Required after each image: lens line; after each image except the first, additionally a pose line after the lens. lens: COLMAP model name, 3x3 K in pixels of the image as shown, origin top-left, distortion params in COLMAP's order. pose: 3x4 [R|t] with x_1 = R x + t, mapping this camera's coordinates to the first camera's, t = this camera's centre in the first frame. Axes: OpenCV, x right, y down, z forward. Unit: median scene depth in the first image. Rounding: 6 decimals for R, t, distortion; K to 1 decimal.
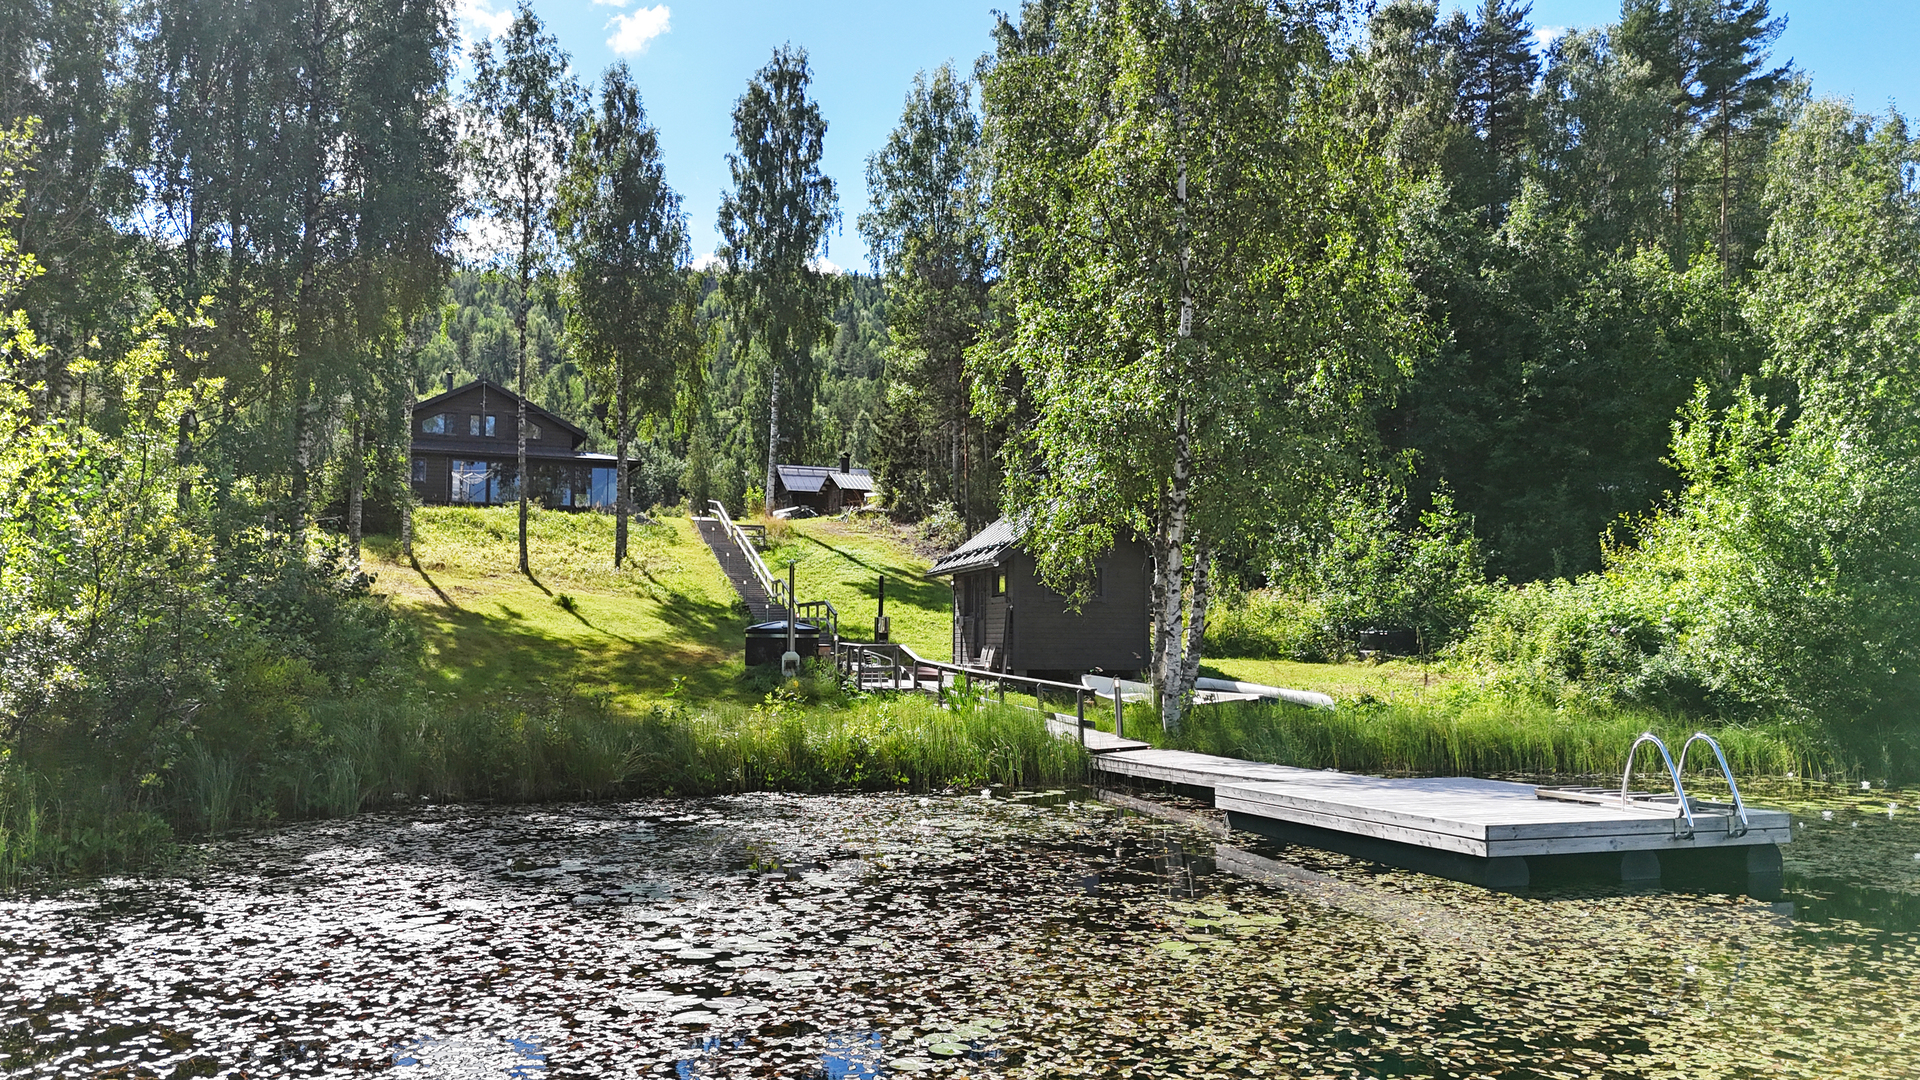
lens RADIAL K [[1421.0, 0, 935.0], [0, 1421.0, 545.1], [0, 0, 1]] dist [0.083592, -0.110898]
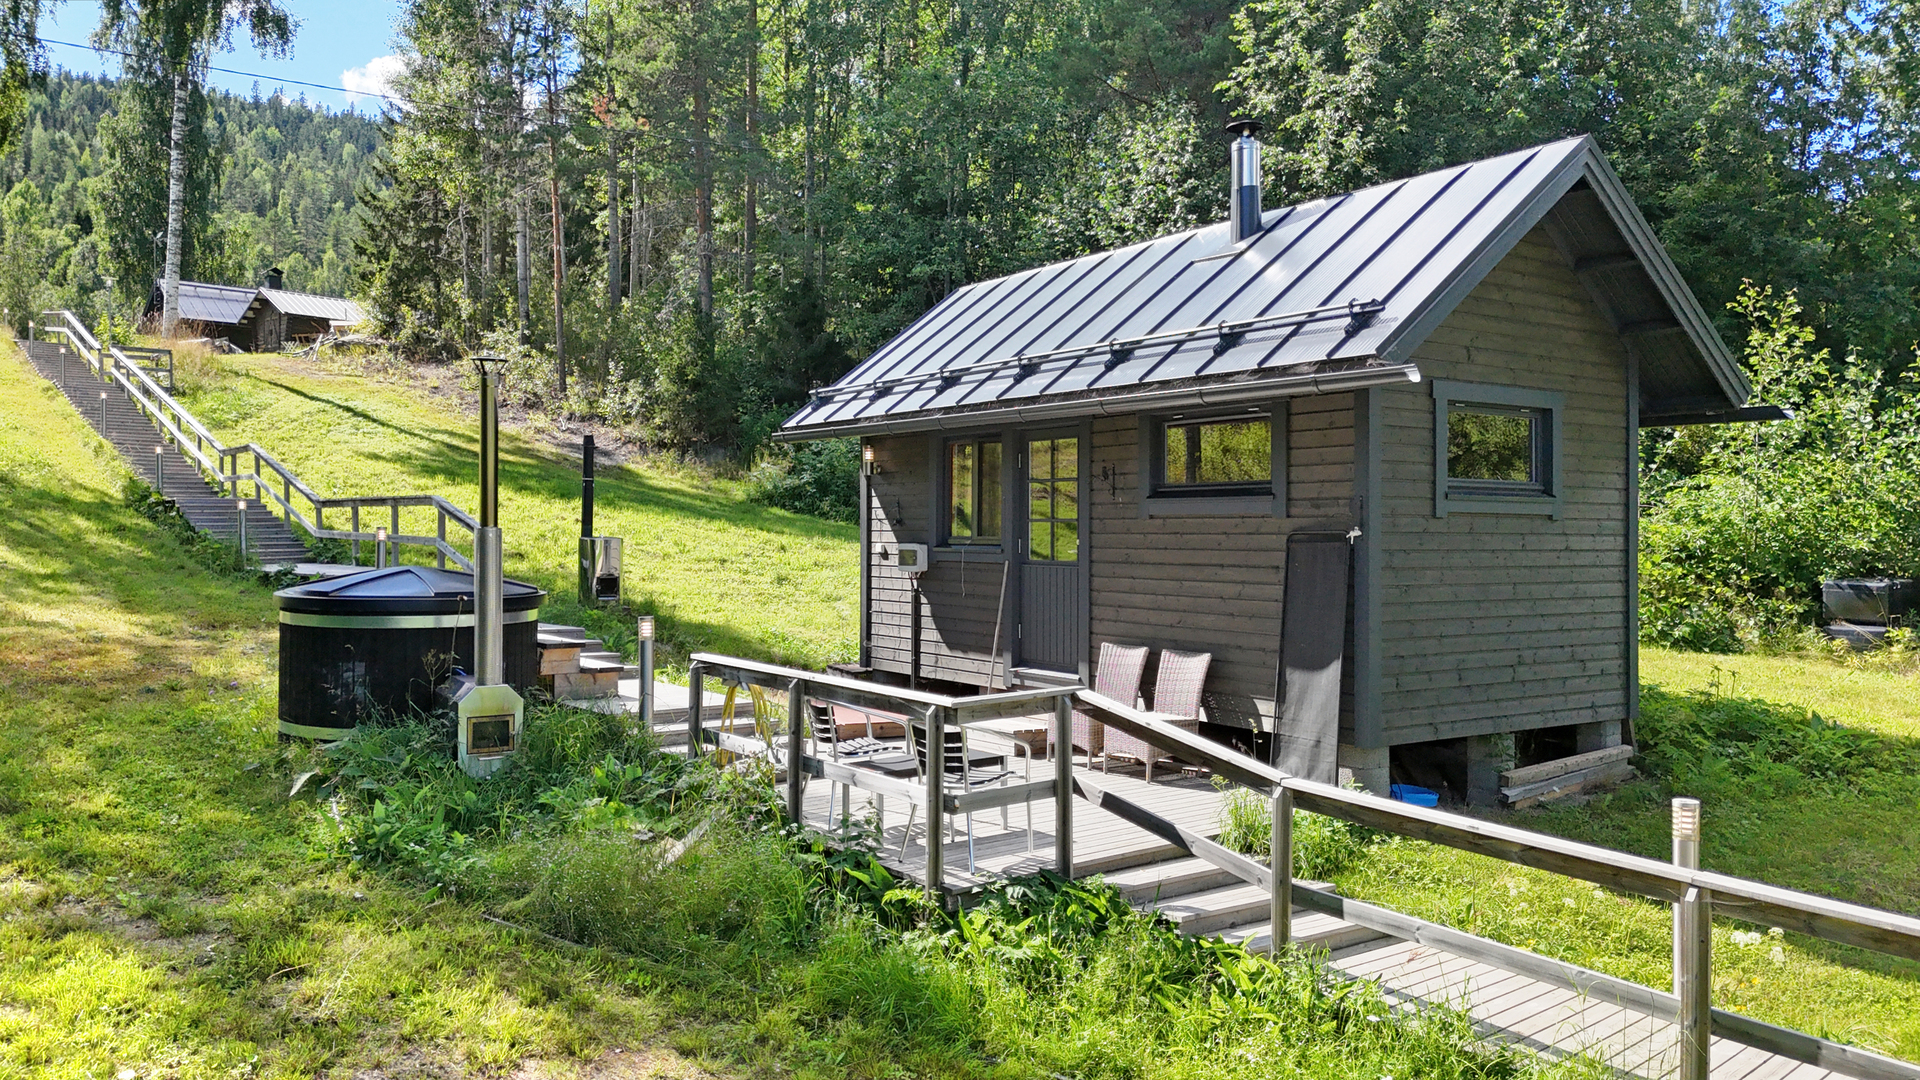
lens RADIAL K [[1421.0, 0, 935.0], [0, 1421.0, 545.1], [0, 0, 1]] dist [0.083592, -0.110898]
pose [[0.918672, 0.000087, 0.395021, -0.064002], [-0.029796, 0.997166, 0.069075, 0.012972], [-0.393896, -0.075228, 0.916071, 0.342754]]
